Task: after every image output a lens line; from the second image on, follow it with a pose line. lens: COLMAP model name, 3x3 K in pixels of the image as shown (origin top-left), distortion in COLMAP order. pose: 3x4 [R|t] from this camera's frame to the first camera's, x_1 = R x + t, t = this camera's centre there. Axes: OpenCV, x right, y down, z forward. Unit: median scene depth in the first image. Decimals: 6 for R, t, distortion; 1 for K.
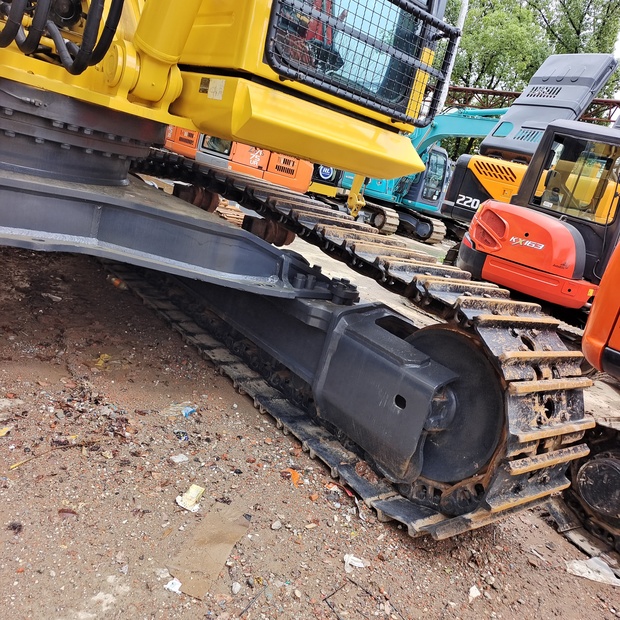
lens RADIAL K [[561.5, 0, 321.6], [0, 561.5, 311.8], [0, 0, 1]] dist [0.041620, -0.002784]
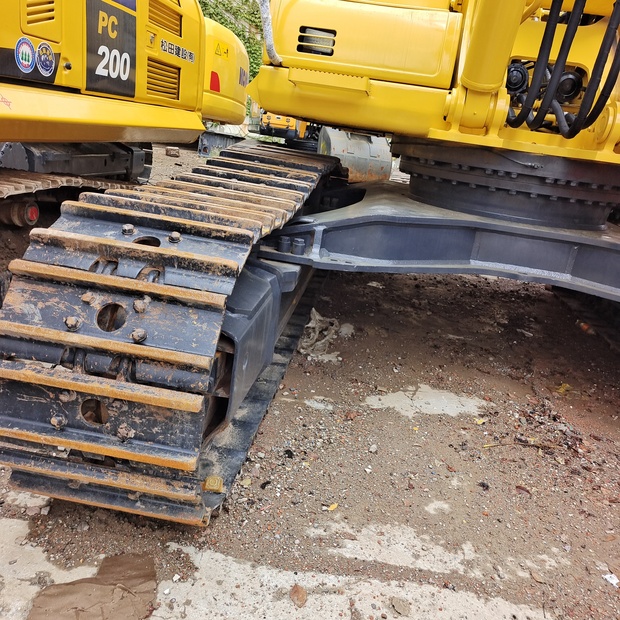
lens RADIAL K [[561.5, 0, 321.6], [0, 561.5, 311.8], [0, 0, 1]] dist [0.041620, -0.002784]
pose [[0.703782, 0.055569, -0.708239, 0.065154], [-0.132339, 0.989741, -0.053851, 0.075108], [0.697981, 0.131627, 0.703916, -0.152921]]
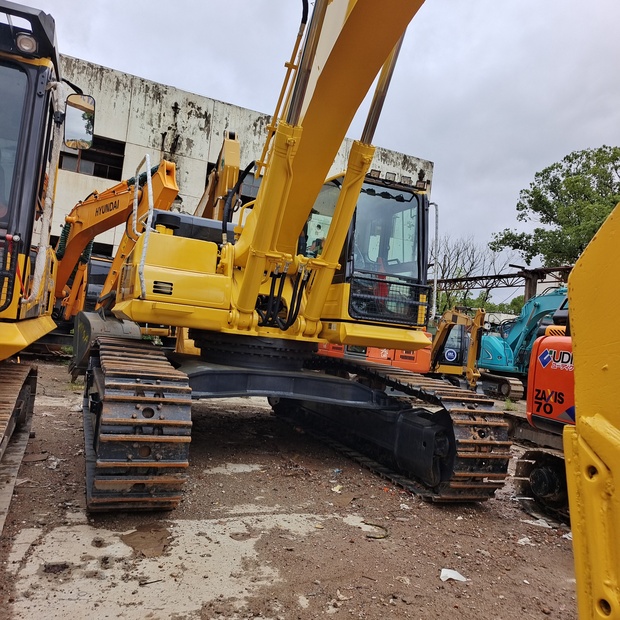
lens RADIAL K [[534.6, 0, 310.0], [0, 534.6, 310.0], [0, 0, 1]] dist [-0.002336, -0.001799]
pose [[0.948118, -0.169171, -0.269172, 0.342801], [0.065504, 0.932453, -0.355305, 0.358237], [0.311097, 0.319239, 0.895157, -1.127843]]
